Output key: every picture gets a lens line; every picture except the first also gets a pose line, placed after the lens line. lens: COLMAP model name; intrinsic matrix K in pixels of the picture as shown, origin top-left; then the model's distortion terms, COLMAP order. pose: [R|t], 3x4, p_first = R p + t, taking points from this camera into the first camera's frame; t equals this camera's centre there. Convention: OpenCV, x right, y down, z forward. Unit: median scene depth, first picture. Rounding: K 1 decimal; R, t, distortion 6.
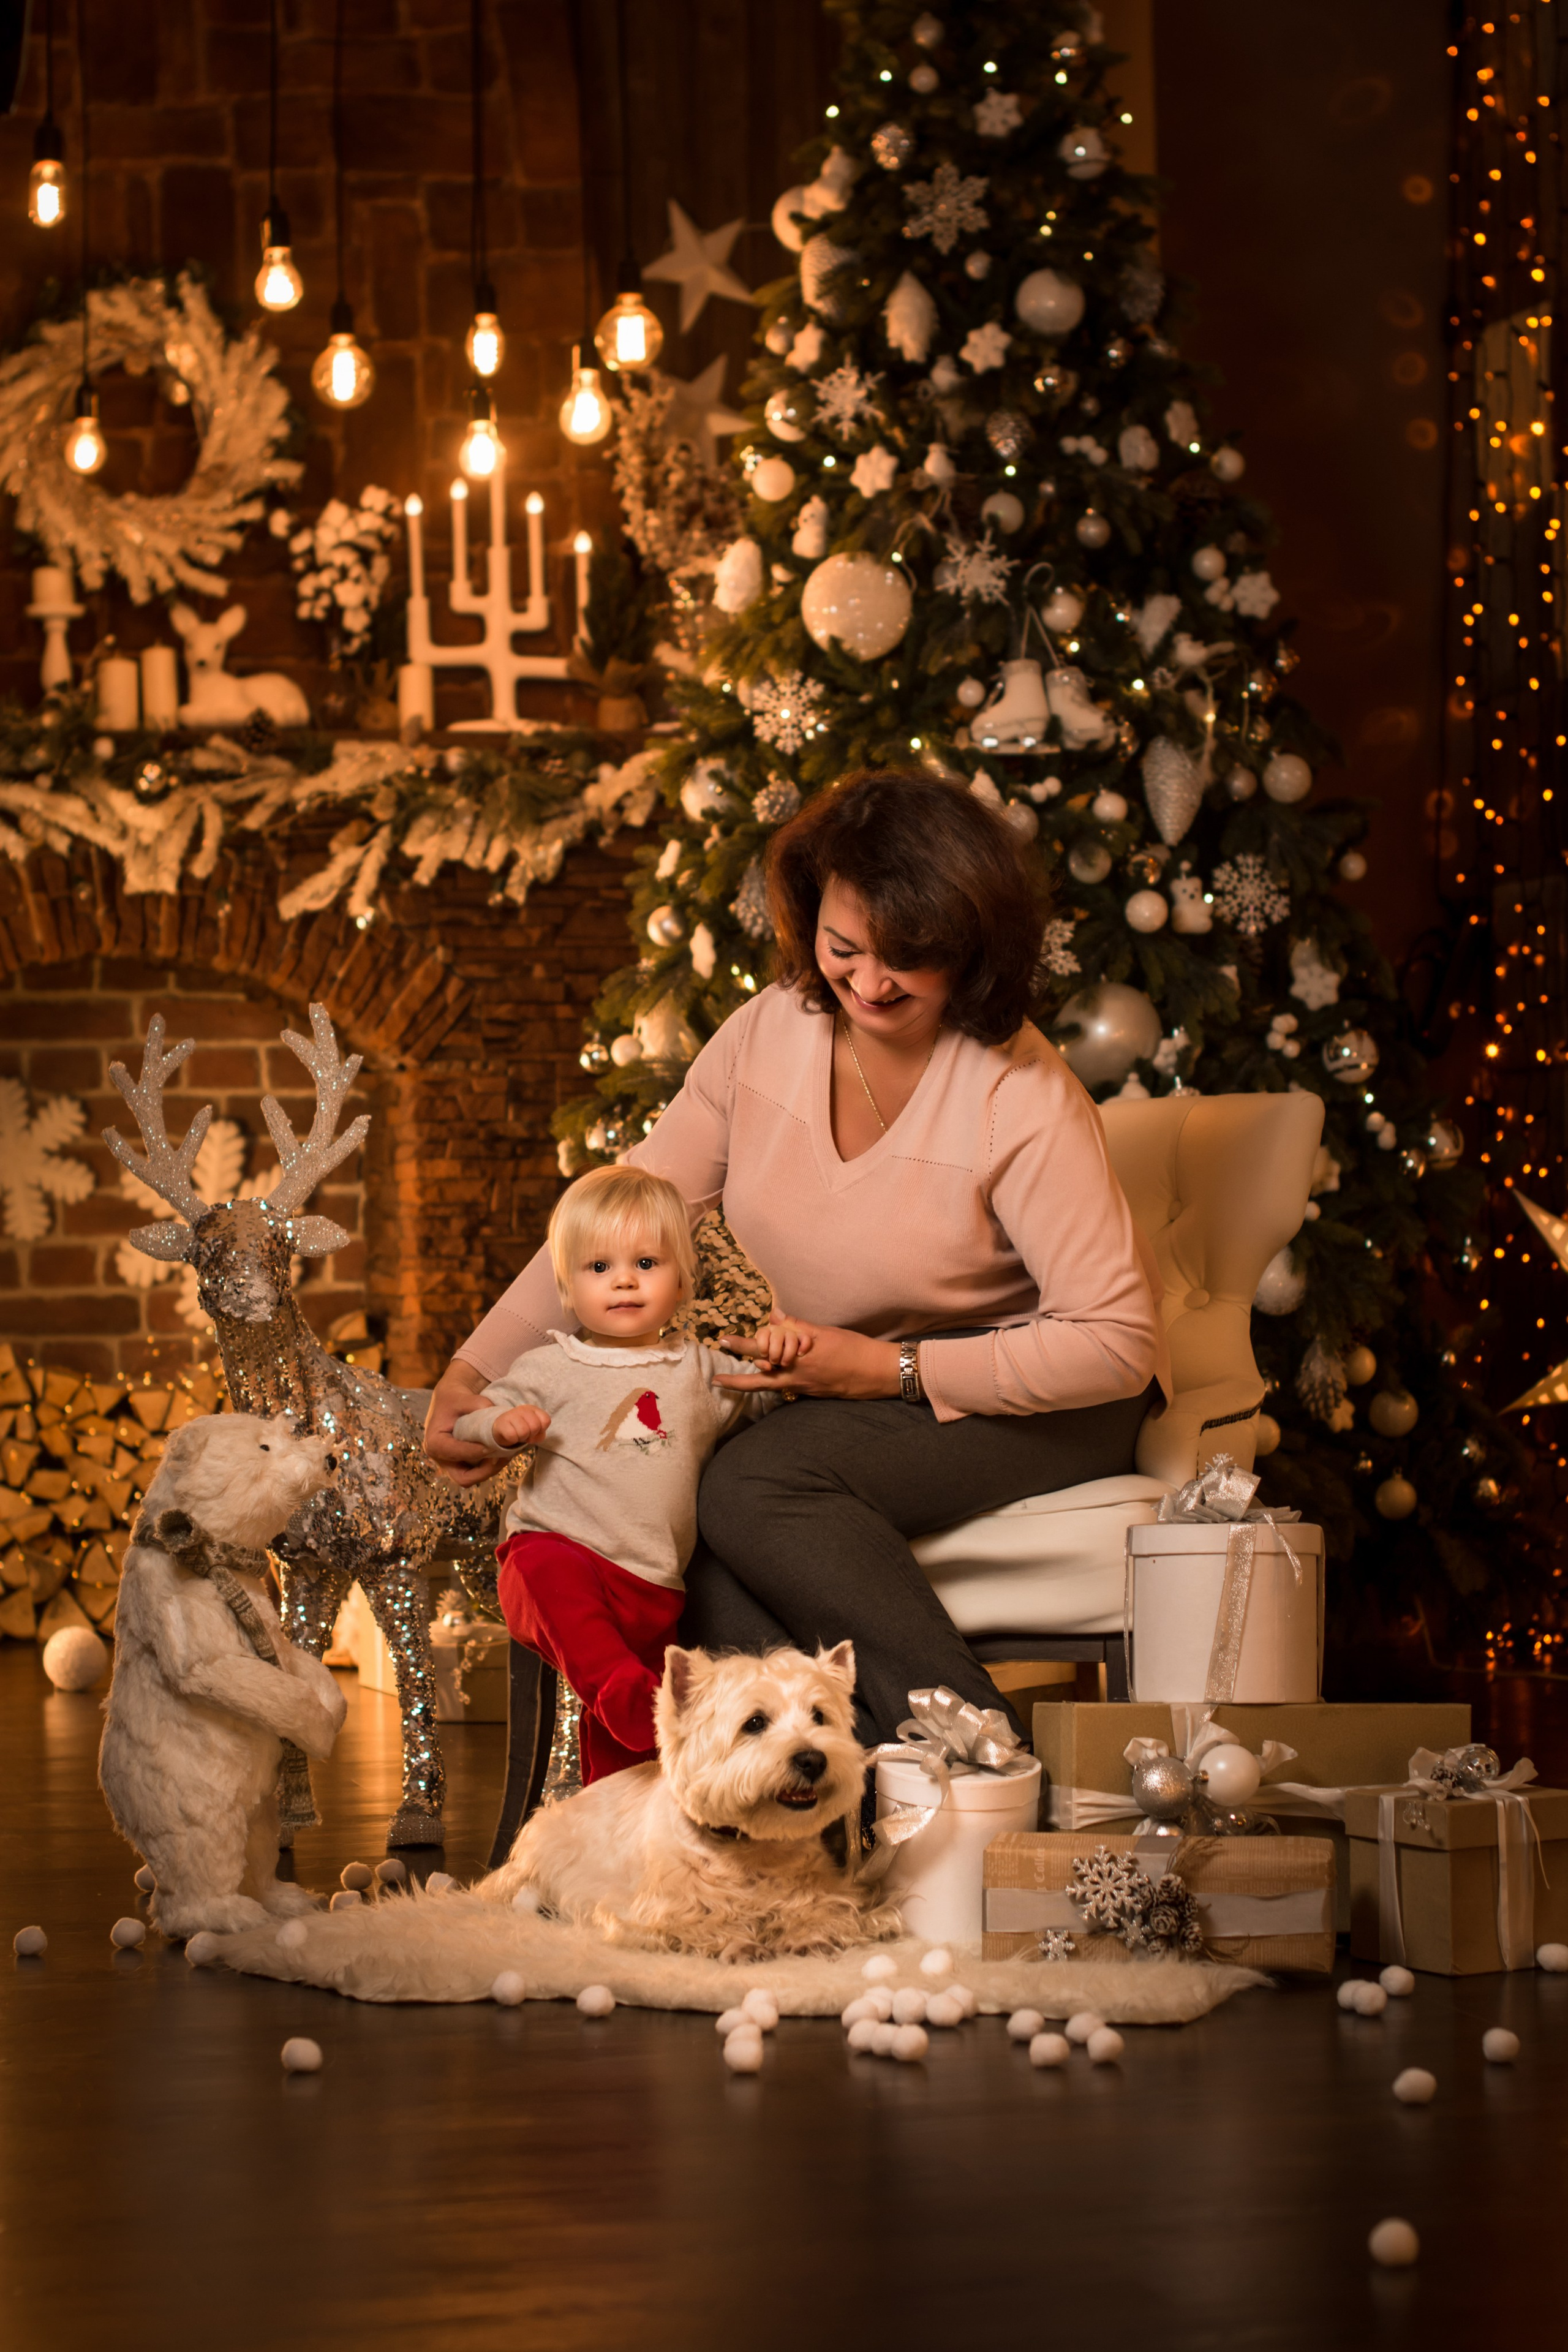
lens RADIAL K [[5300.9, 0, 784.0], [0, 5300.9, 1176.0], [0, 0, 1]] dist [-0.136825, 0.039379]
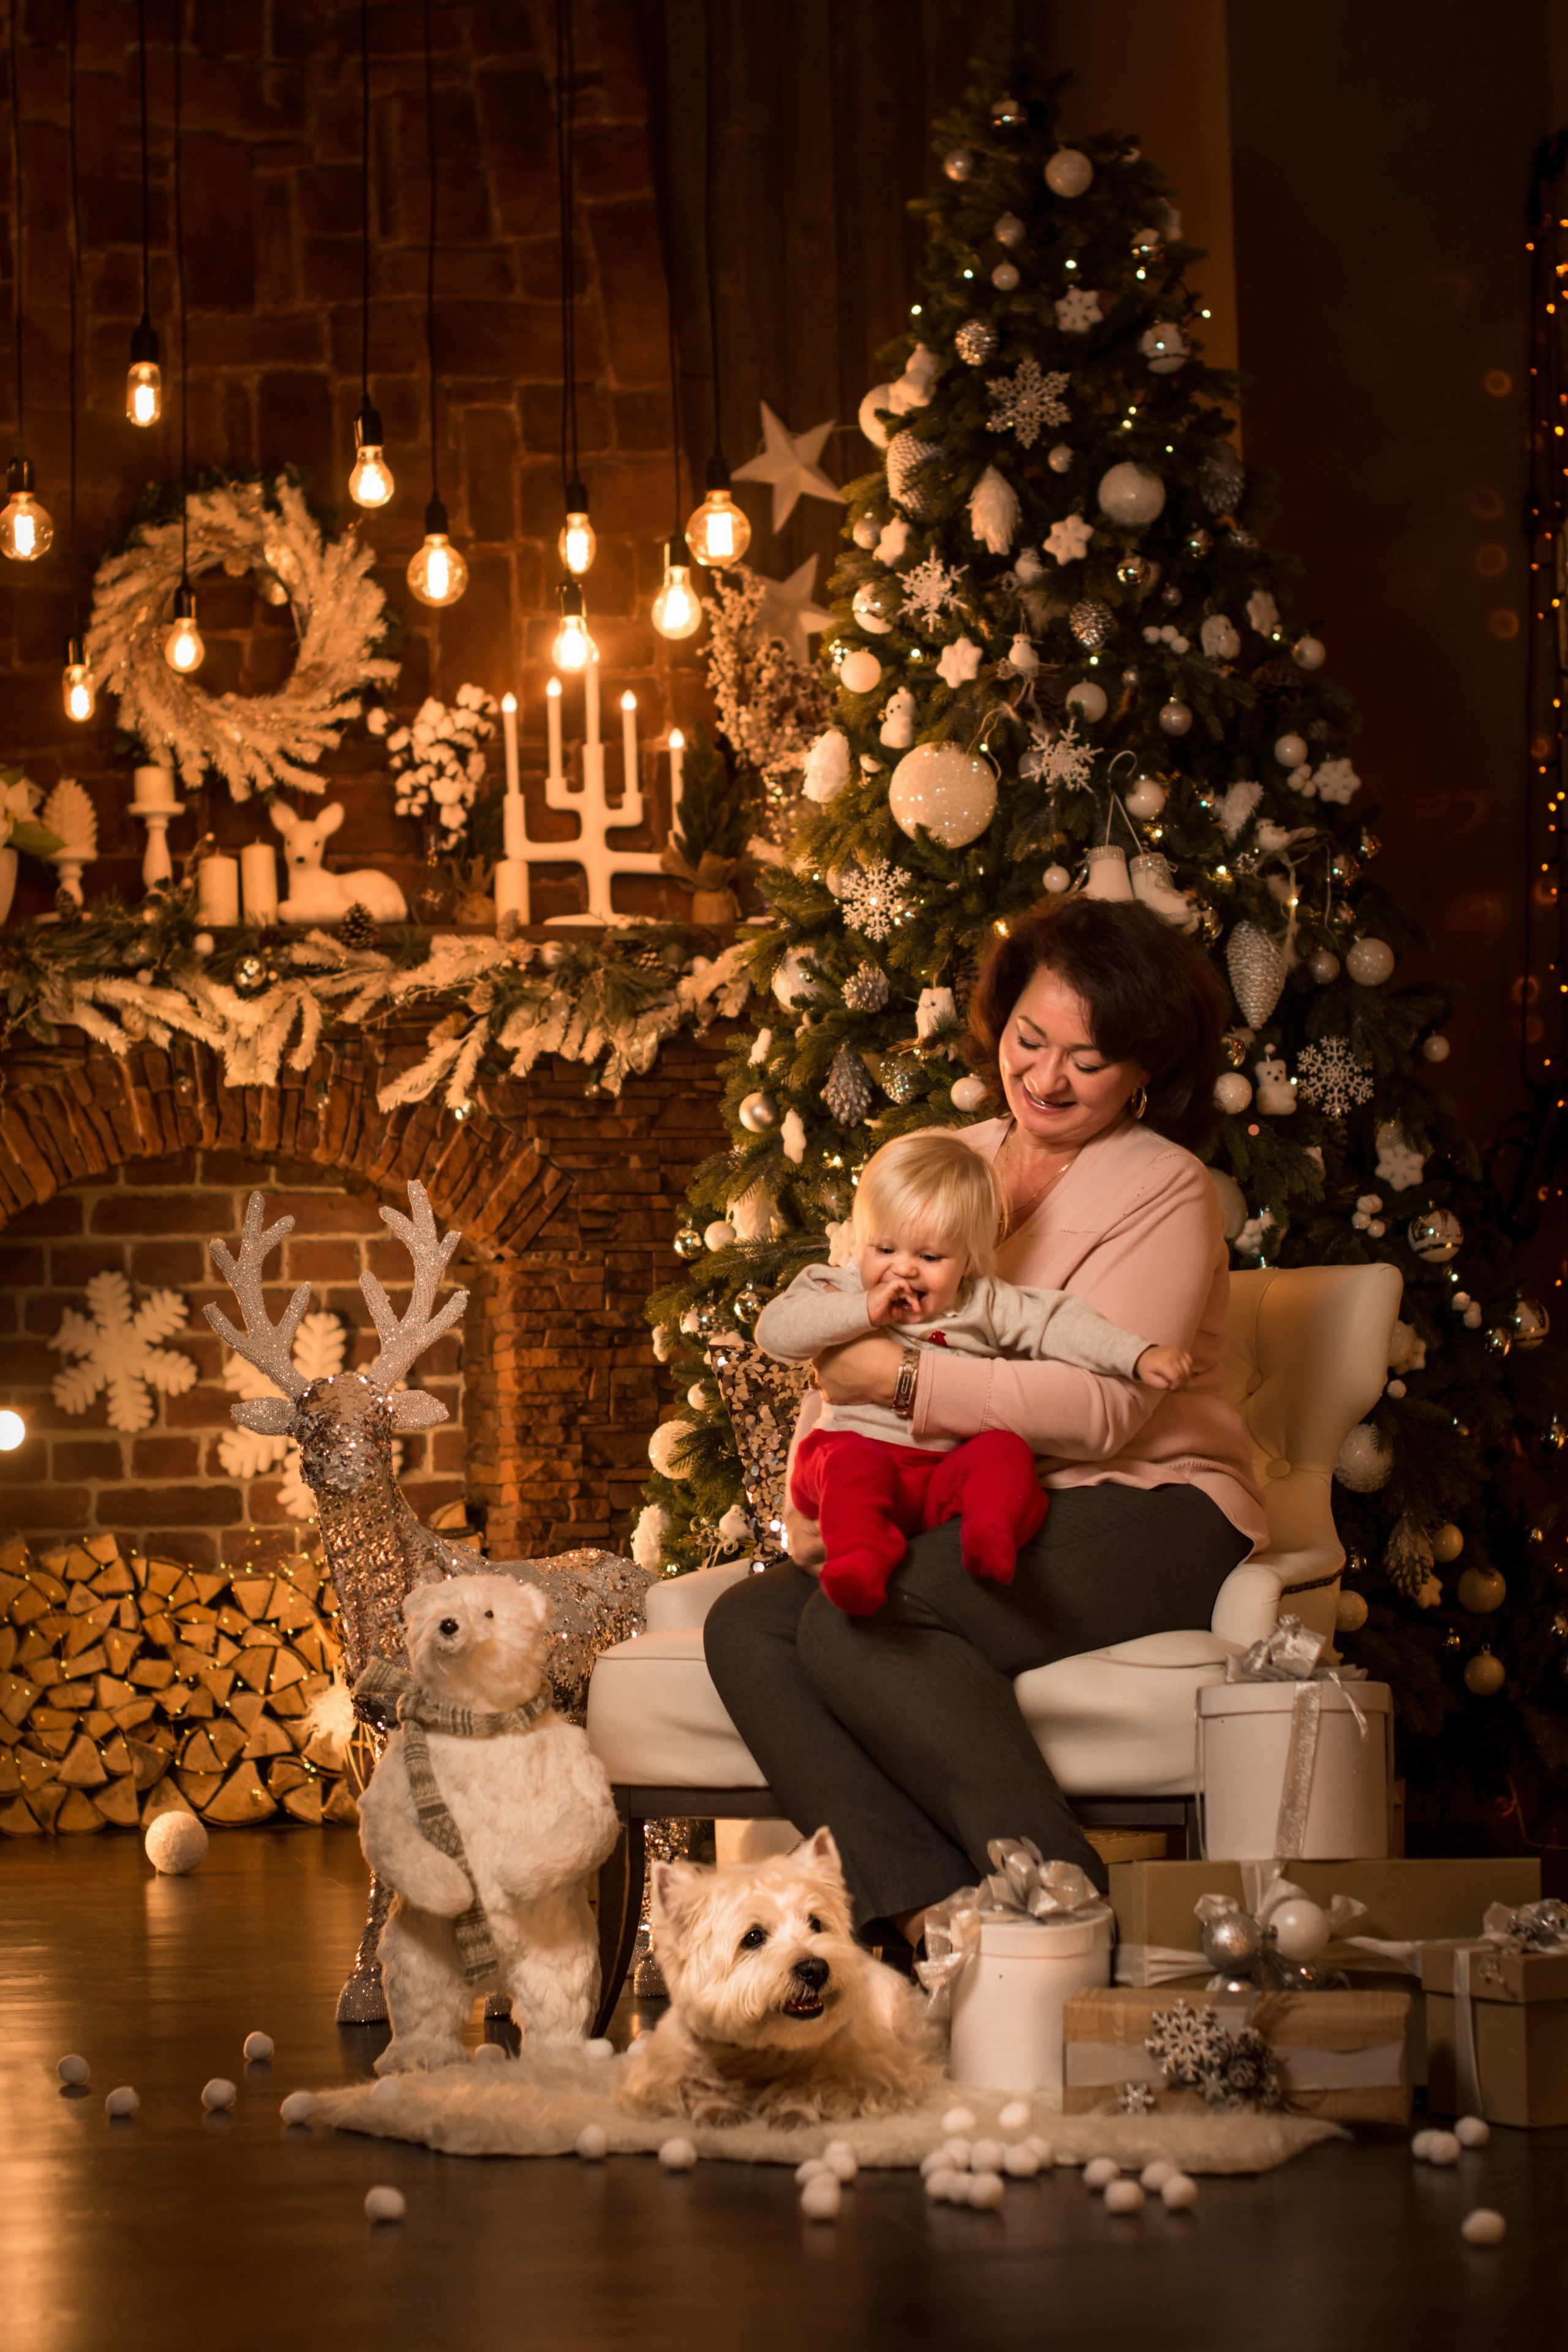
lens RADIAL K [[5300.9, 0, 784.0], [0, 5300.9, 1176.0], [0, 0, 1]] dist [-0.136825, 0.039379]
pose [[0.999738, -0.006419, -0.021963, 0.004888], [0.005511, 0.999136, -0.041185, 0.006534], [0.022208, 0.041053, 0.998910, -0.010179]]
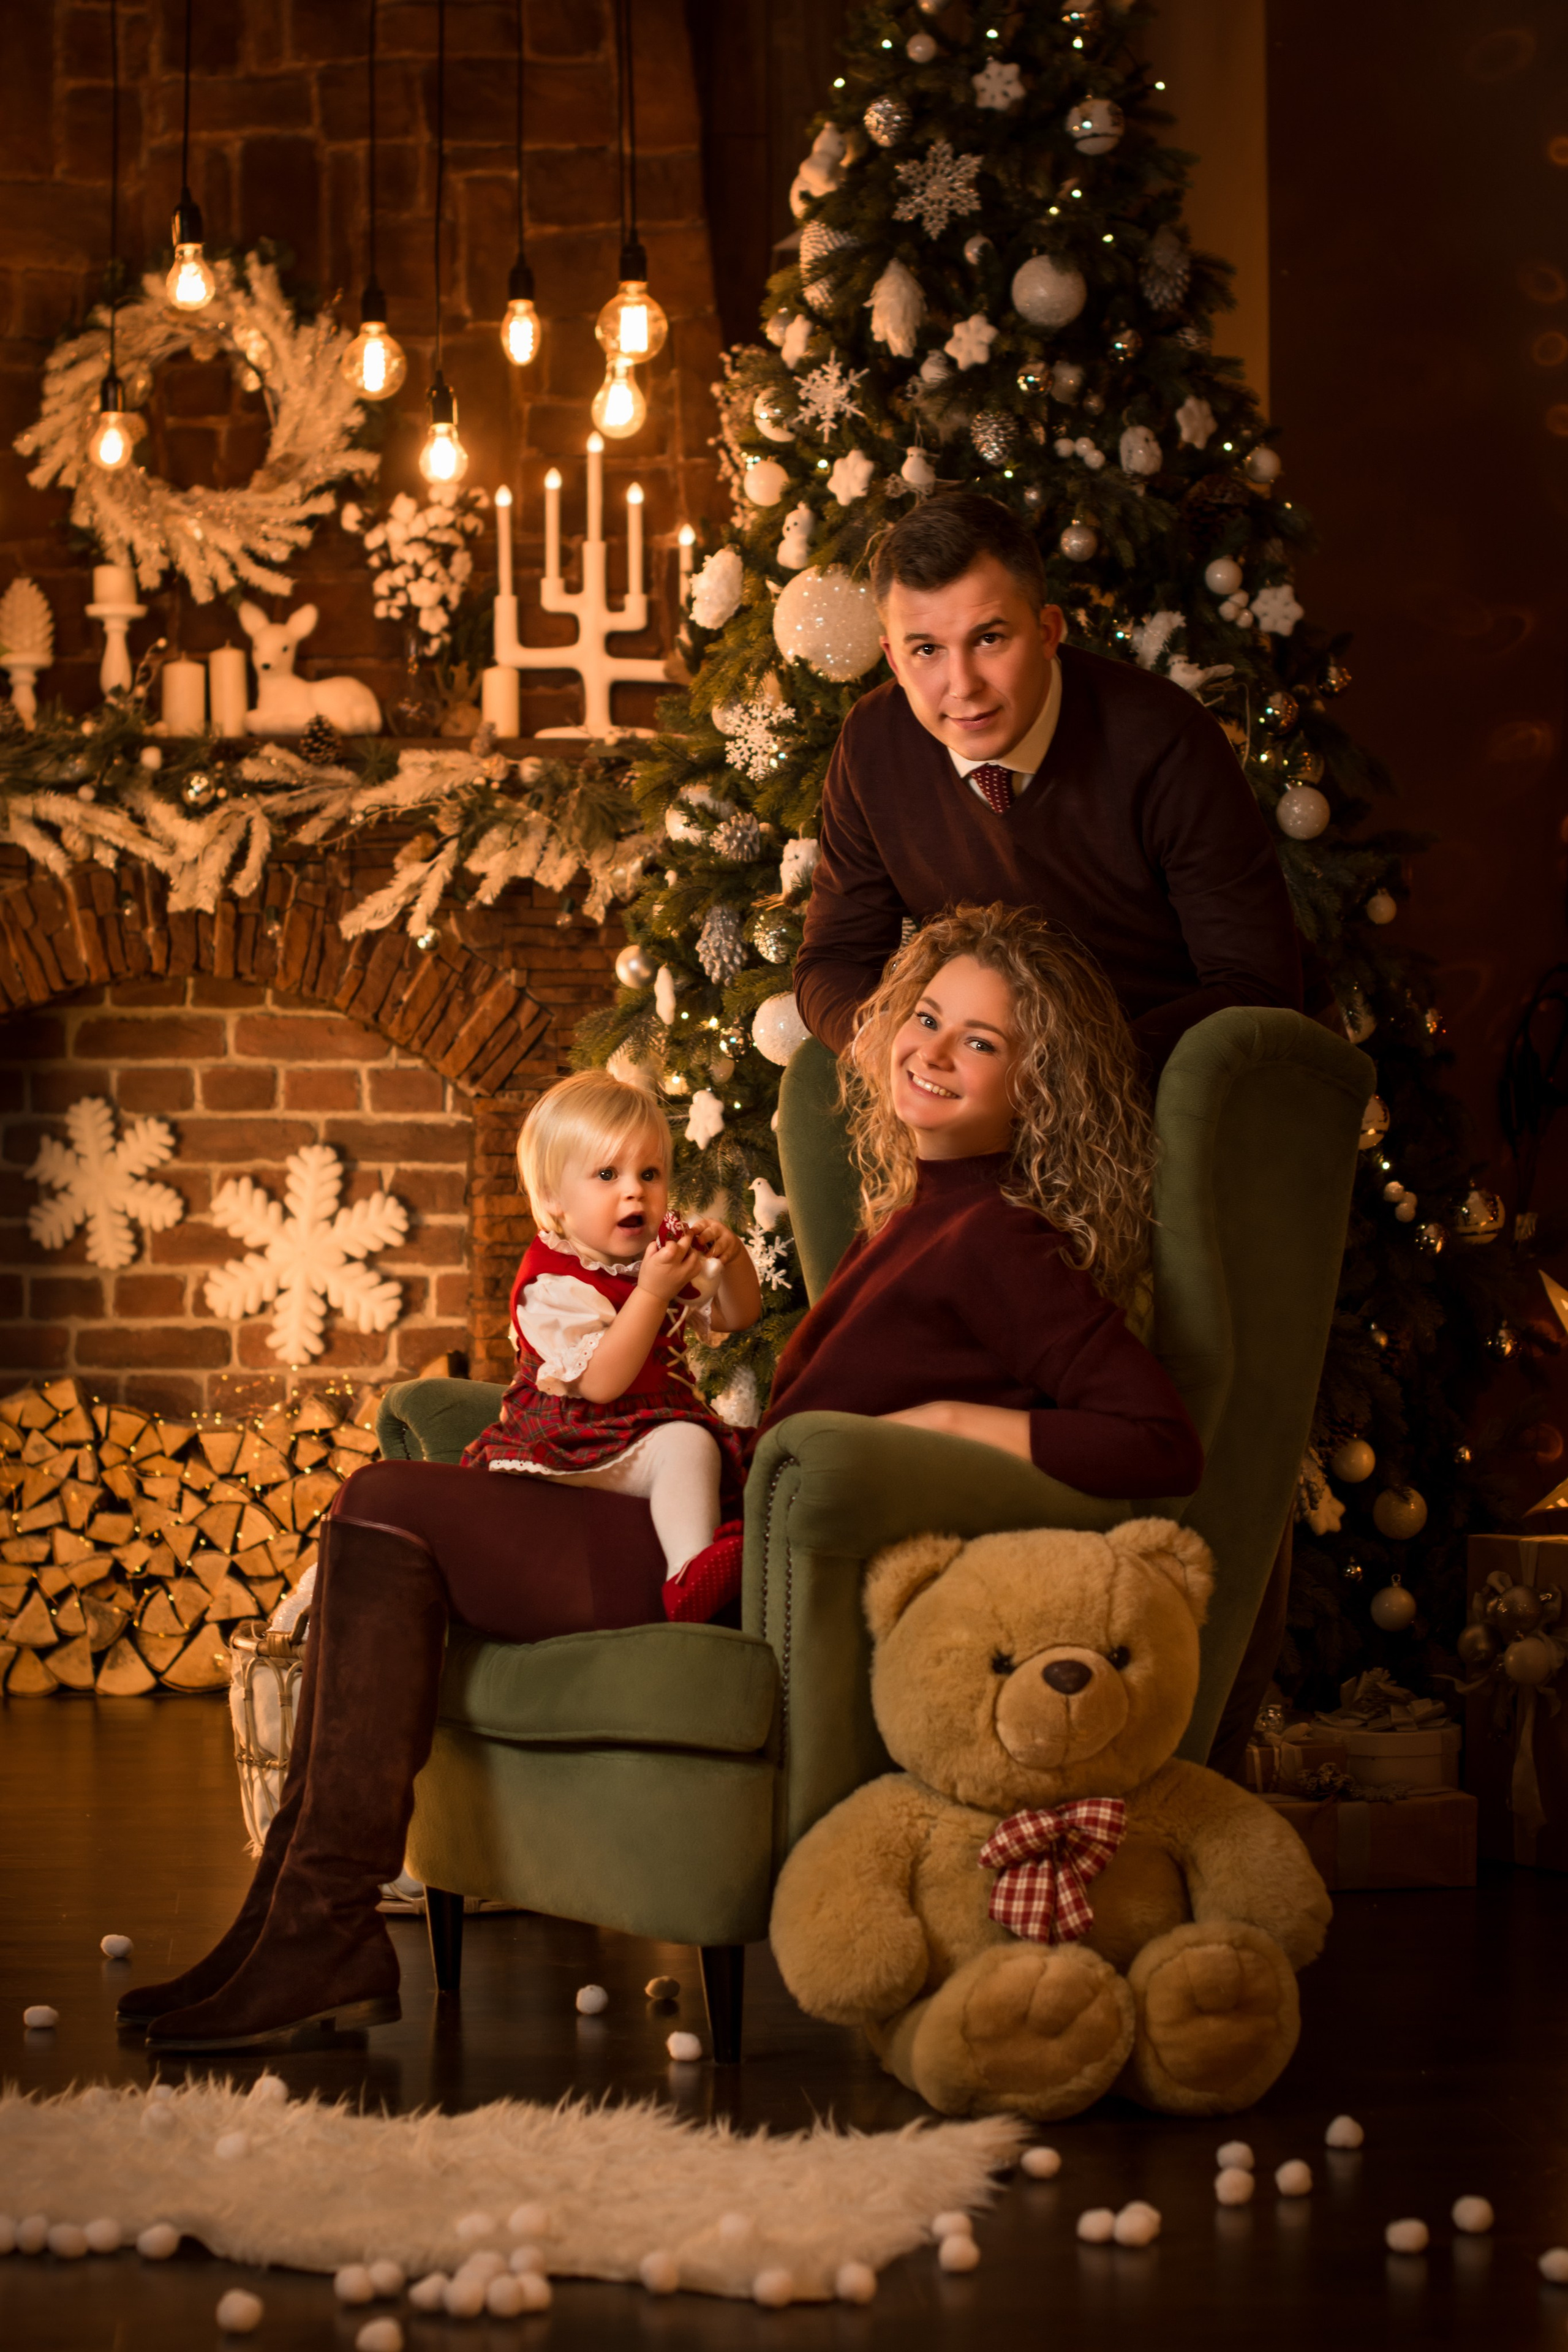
lens RADIAL K [[5419.5, 0, 784.0], [0, 5419.5, 1176.0], [0, 0, 1]] dist [-0.139345, 0.104337]
pose [[0.988558, 0.016866, -0.149894, 0.142454], [-0.014648, 0.999766, 0.015889, -0.025247], [0.150127, -0.013511, 0.988574, 0.063208]]
